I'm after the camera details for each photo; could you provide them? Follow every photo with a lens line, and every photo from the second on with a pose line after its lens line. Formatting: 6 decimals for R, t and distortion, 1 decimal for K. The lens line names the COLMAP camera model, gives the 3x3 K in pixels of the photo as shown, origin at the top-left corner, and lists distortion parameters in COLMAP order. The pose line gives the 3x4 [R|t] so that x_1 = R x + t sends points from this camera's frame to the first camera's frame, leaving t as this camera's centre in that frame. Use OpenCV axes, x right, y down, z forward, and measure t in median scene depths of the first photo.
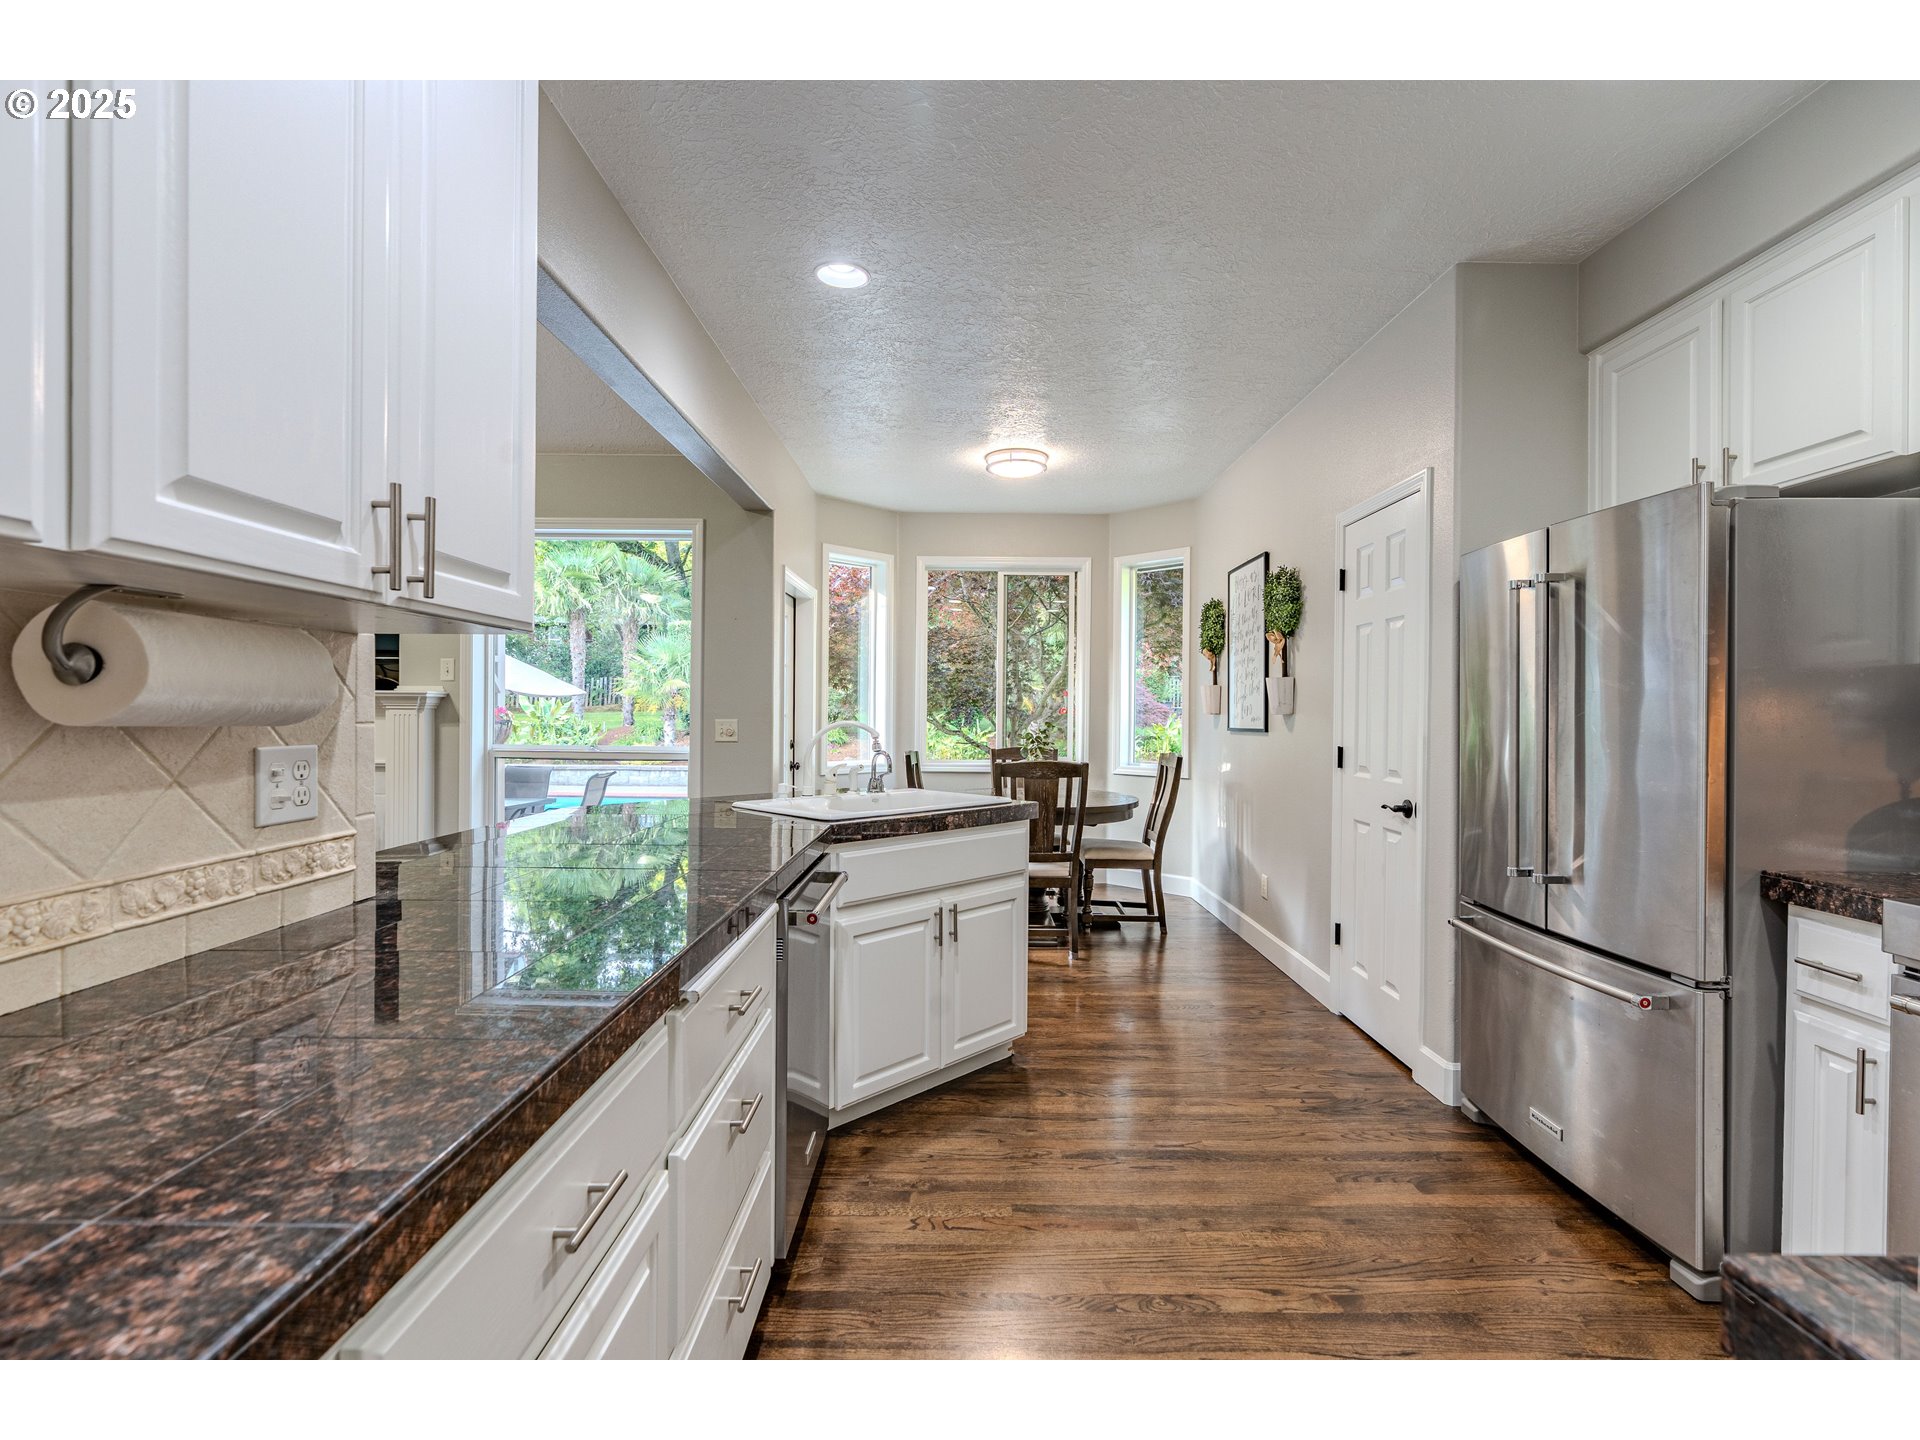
lens RADIAL K [[930.9, 0, 967.1], [0, 930.9, 705.1], [0, 0, 1]] dist [-0.008650, 0.001432]
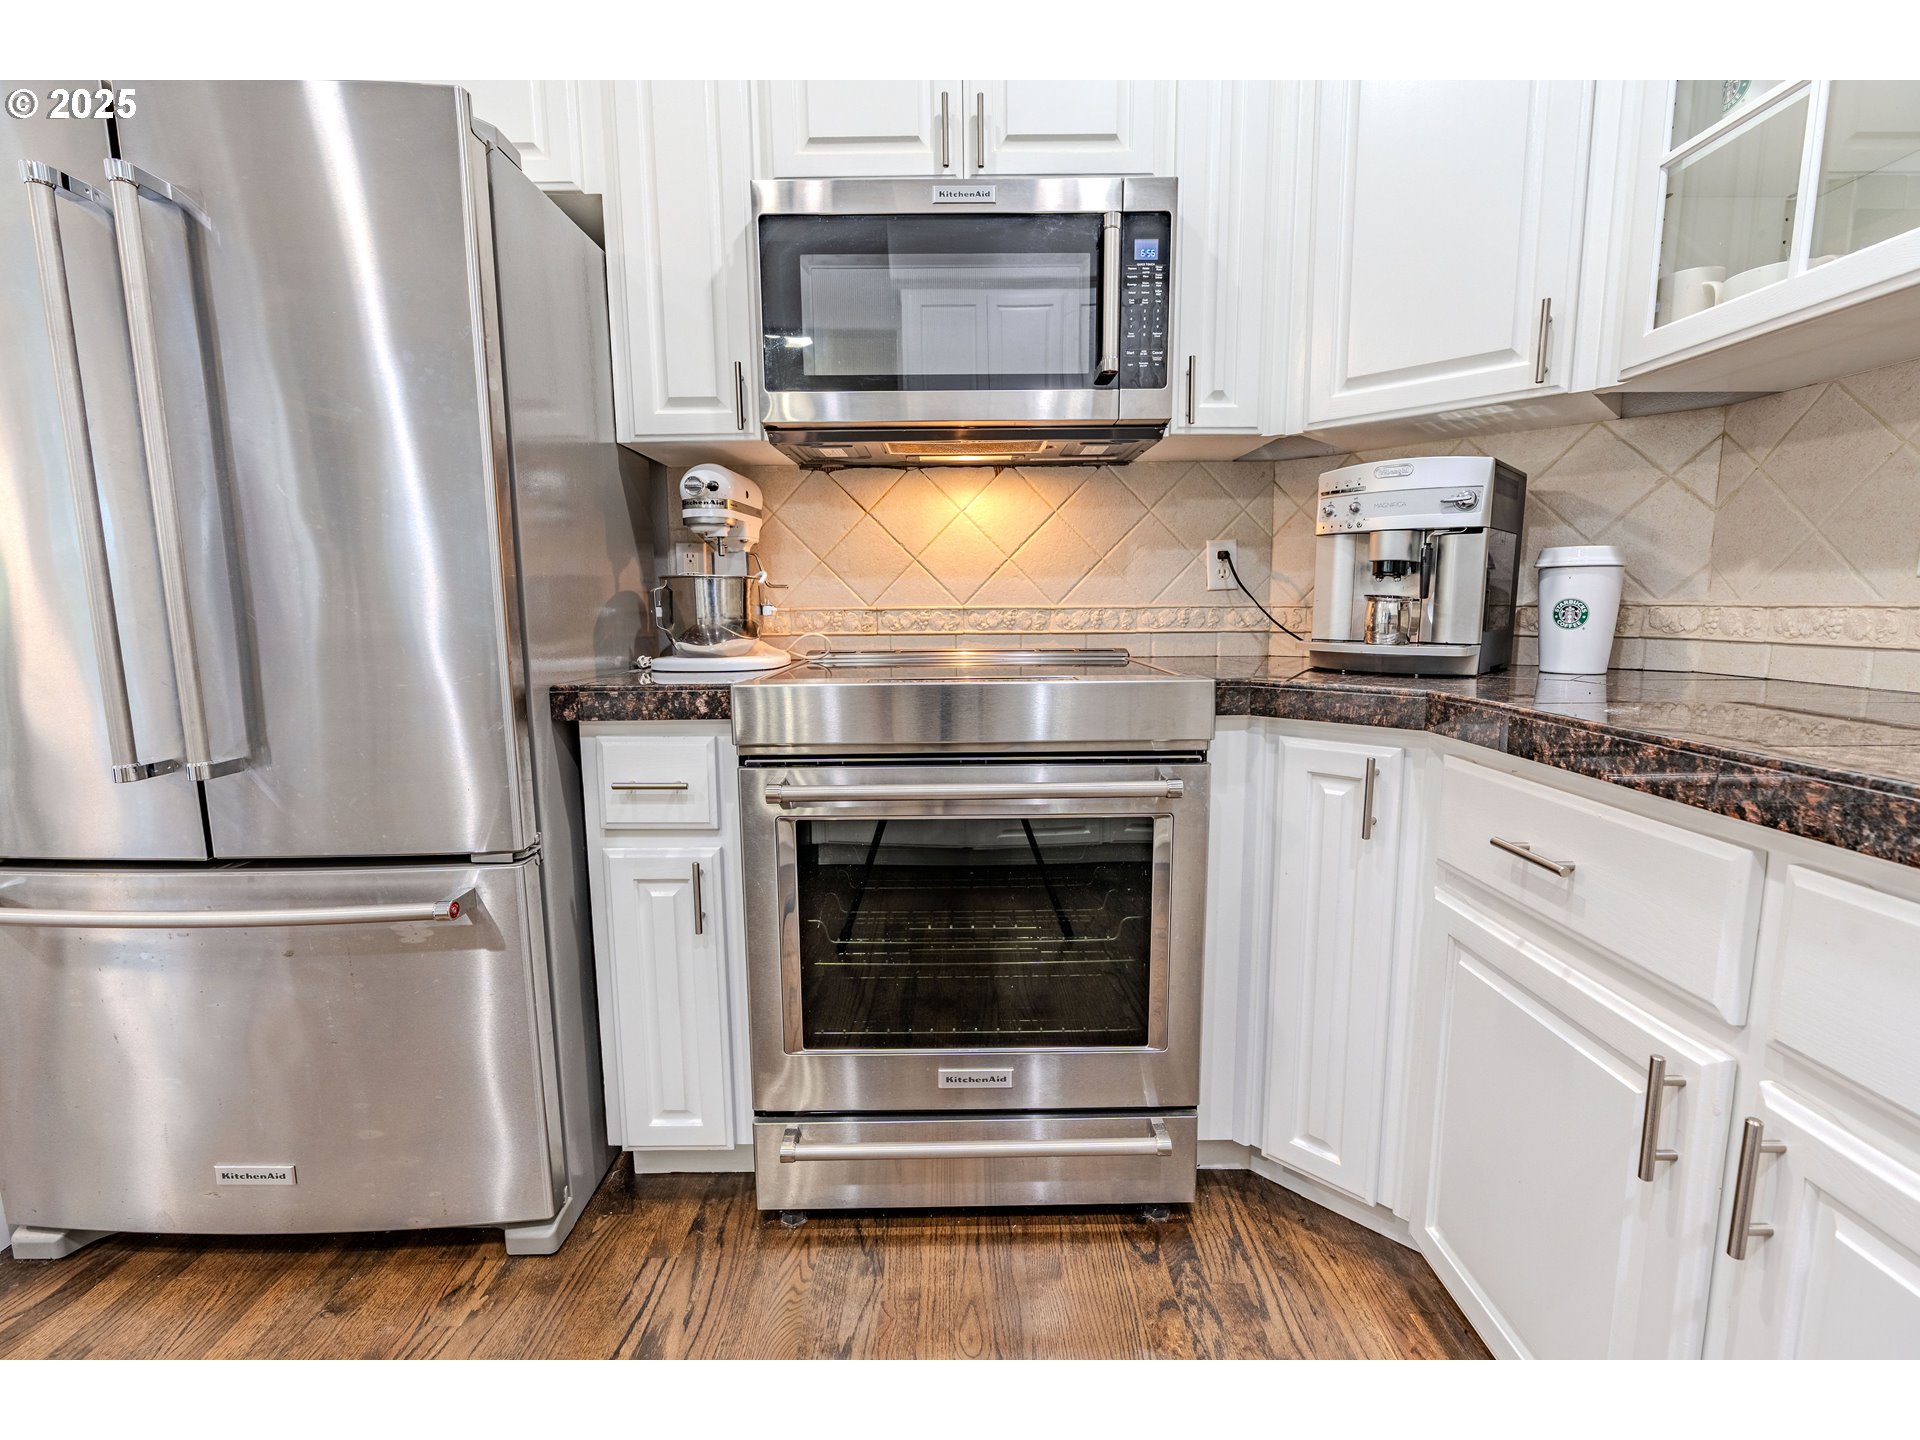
lens RADIAL K [[850.0, 0, 954.0], [0, 850.0, 715.5], [0, 0, 1]] dist [-0.002151, 0.000780]
pose [[0.020673, -0.146365, 0.989015, 0.140851], [0.009587, 0.989210, 0.146193, 0.086460], [-0.999740, 0.006459, 0.021853, 0.547506]]
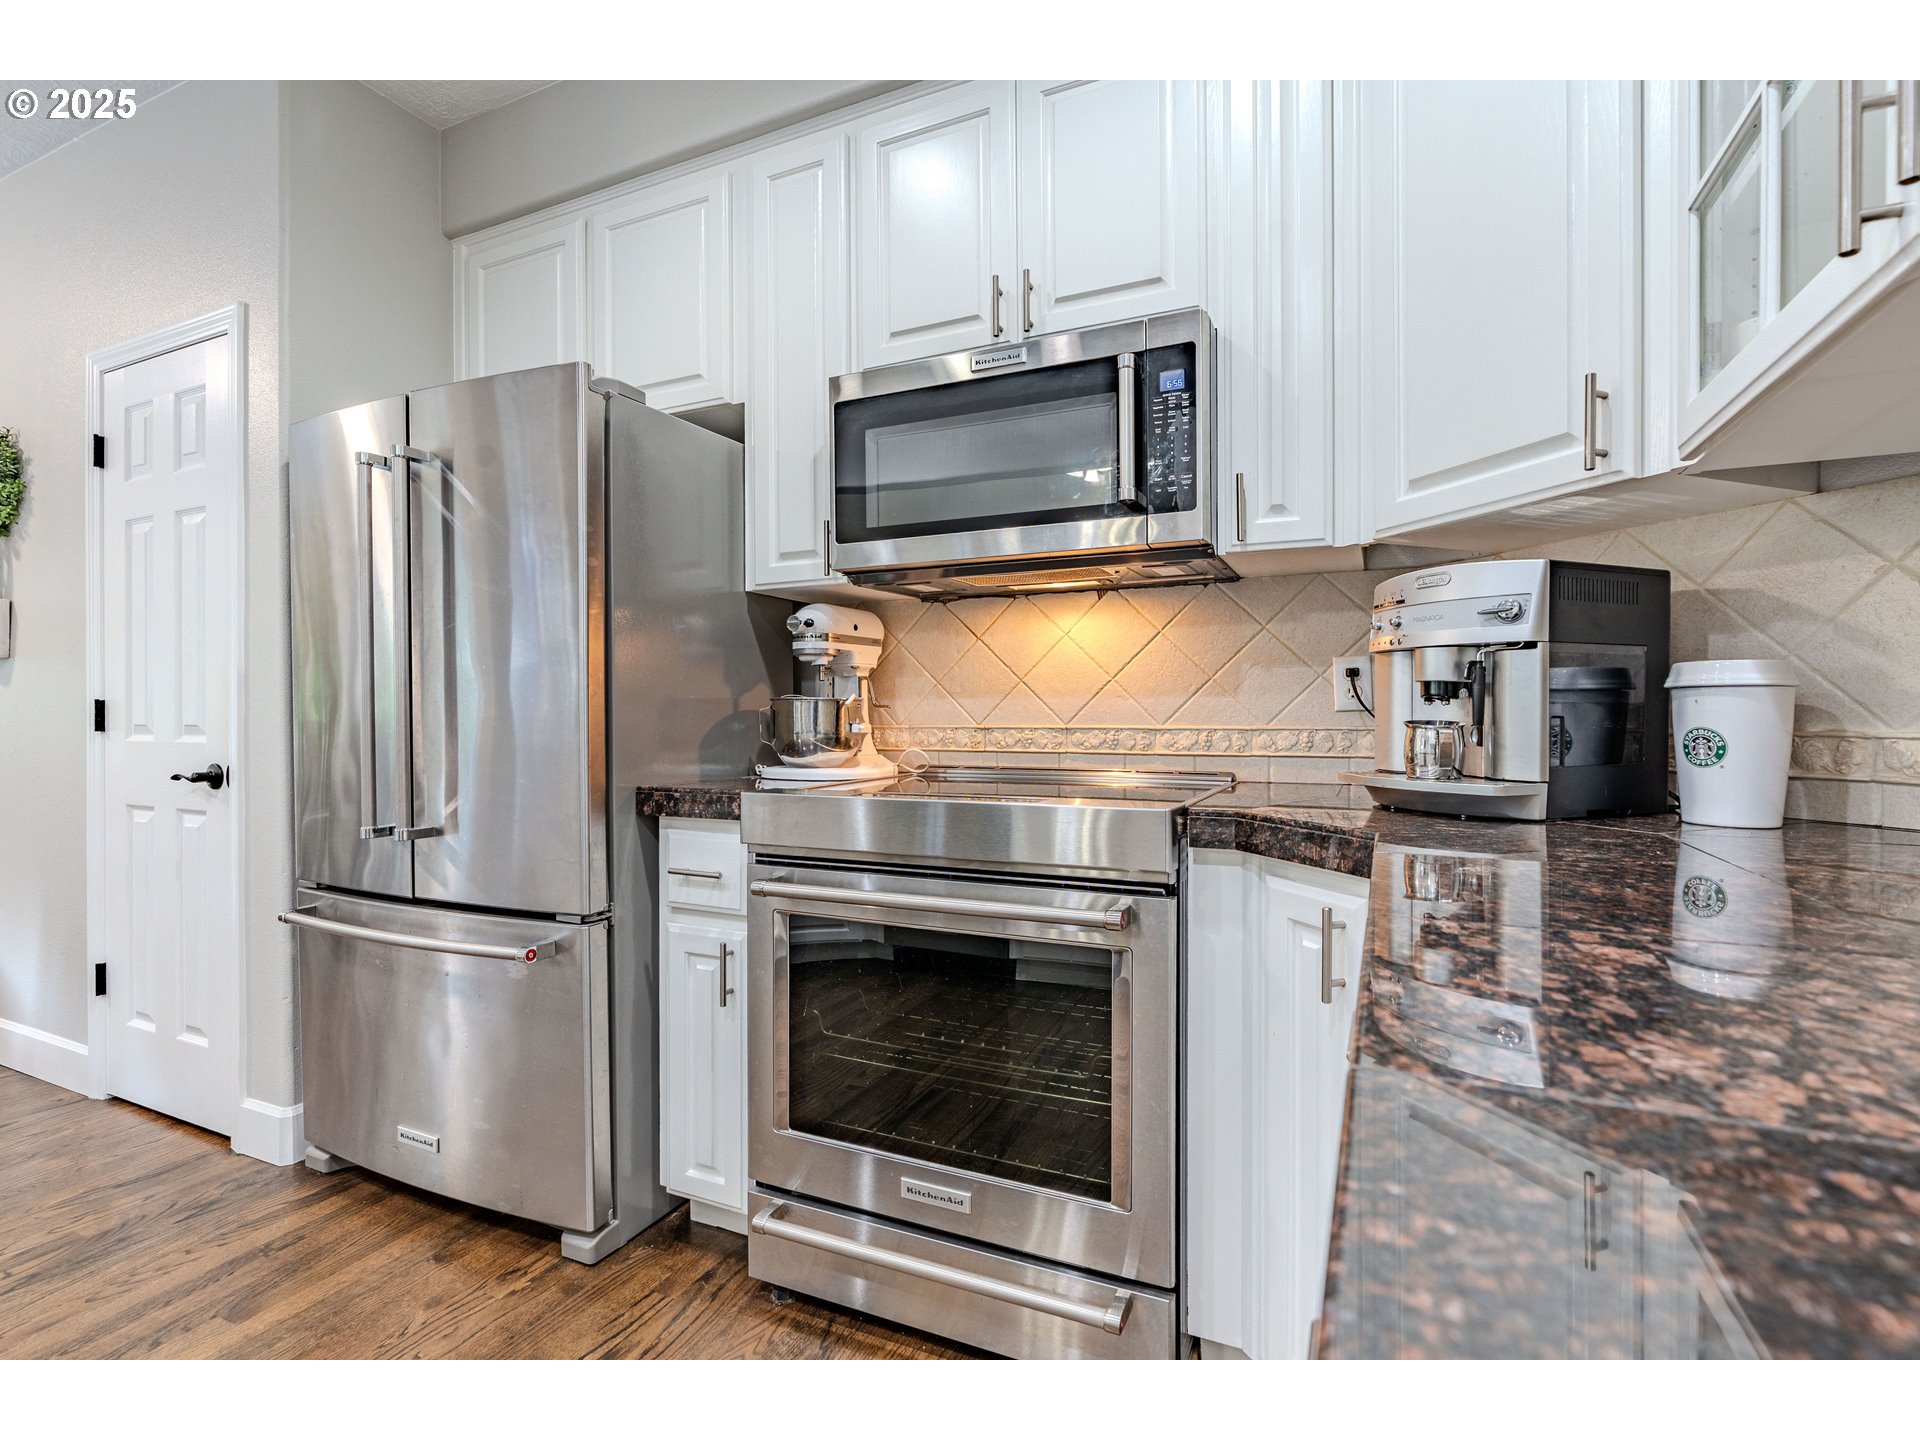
lens RADIAL K [[880.4, 0, 973.7], [0, 880.4, 718.1], [0, 0, 1]] dist [-0.004263, 0.001707]
pose [[0.430541, -0.016806, 0.902414, 0.153251], [0.007787, 0.999859, 0.014906, 0.080597], [-0.902537, 0.000609, 0.430611, 0.241294]]
